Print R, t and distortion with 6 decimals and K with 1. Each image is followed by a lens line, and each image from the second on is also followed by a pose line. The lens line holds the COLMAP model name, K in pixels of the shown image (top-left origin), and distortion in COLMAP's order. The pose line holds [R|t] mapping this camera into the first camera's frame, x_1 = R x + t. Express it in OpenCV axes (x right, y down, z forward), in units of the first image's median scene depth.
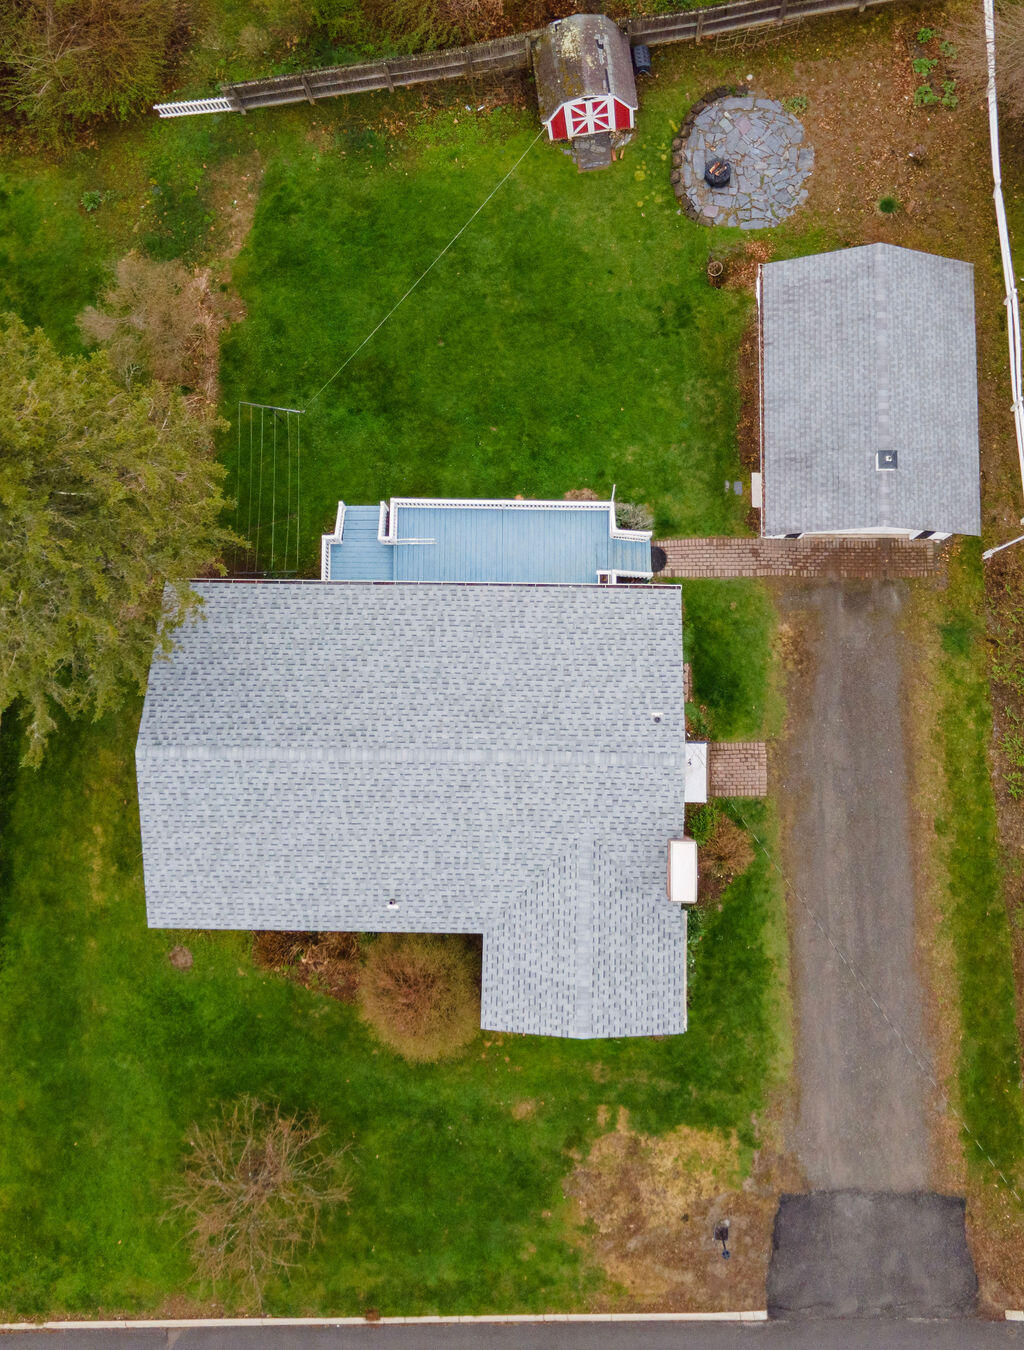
lens RADIAL K [[1475.9, 0, 526.6], [0, 1475.9, 673.4], [0, 0, 1]] dist [0.048699, 0.000324]
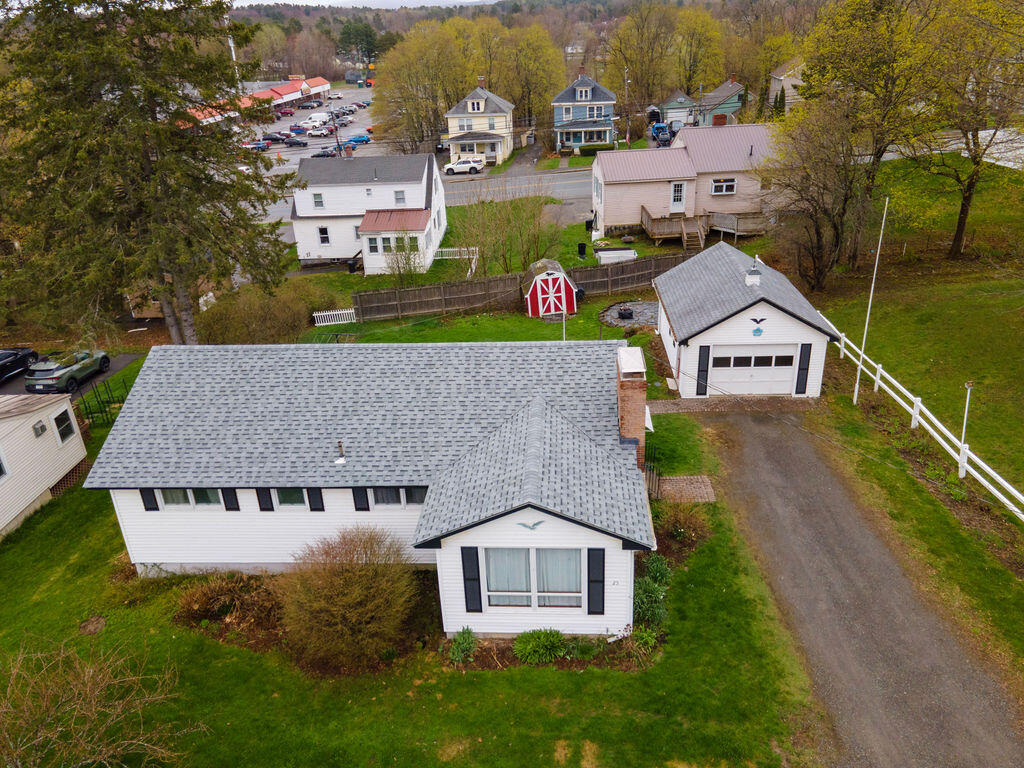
lens RADIAL K [[786.8, 0, 512.0], [0, 786.8, 384.0], [0, 0, 1]] dist [0.048829, 0.003714]
pose [[0.998858, 0.008368, -0.047032, 0.043838], [-0.044658, 0.513170, -0.857124, 0.538189], [0.016962, 0.858246, 0.512958, 0.647969]]
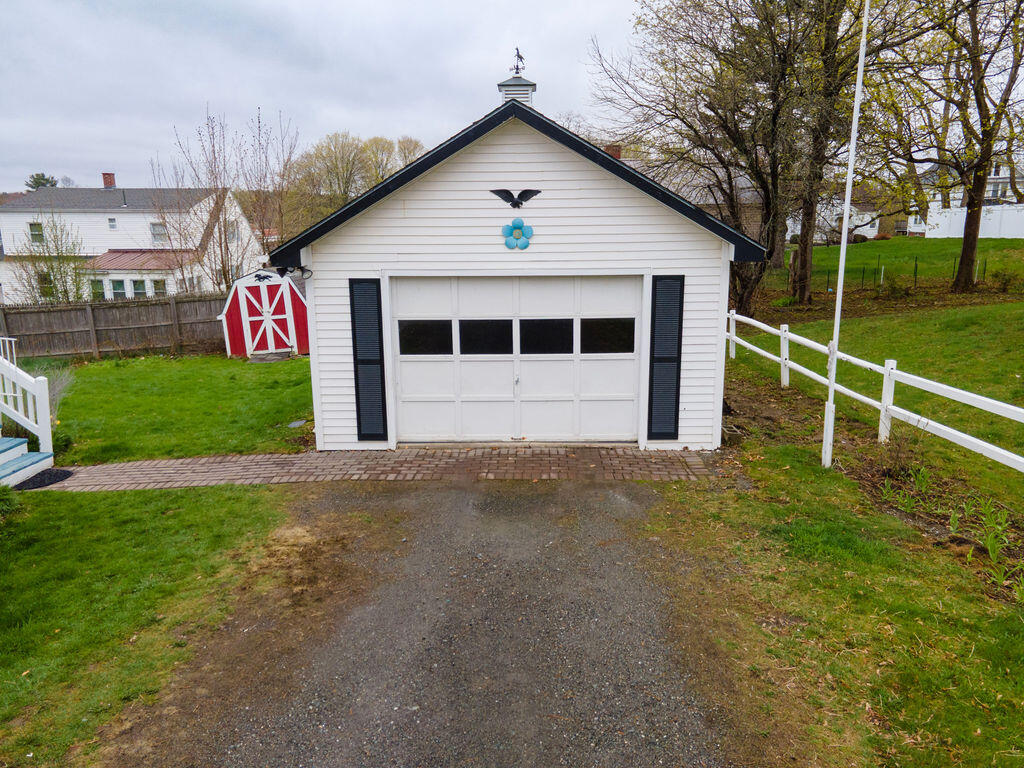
lens RADIAL K [[739.1, 0, 513.8], [0, 739.1, 385.5], [0, 0, 1]] dist [0.039703, 0.014814]
pose [[0.999493, 0.021672, -0.023320, 0.235932], [-0.029017, 0.318810, -0.947374, 0.112338], [-0.013097, 0.947571, 0.319278, 0.949714]]
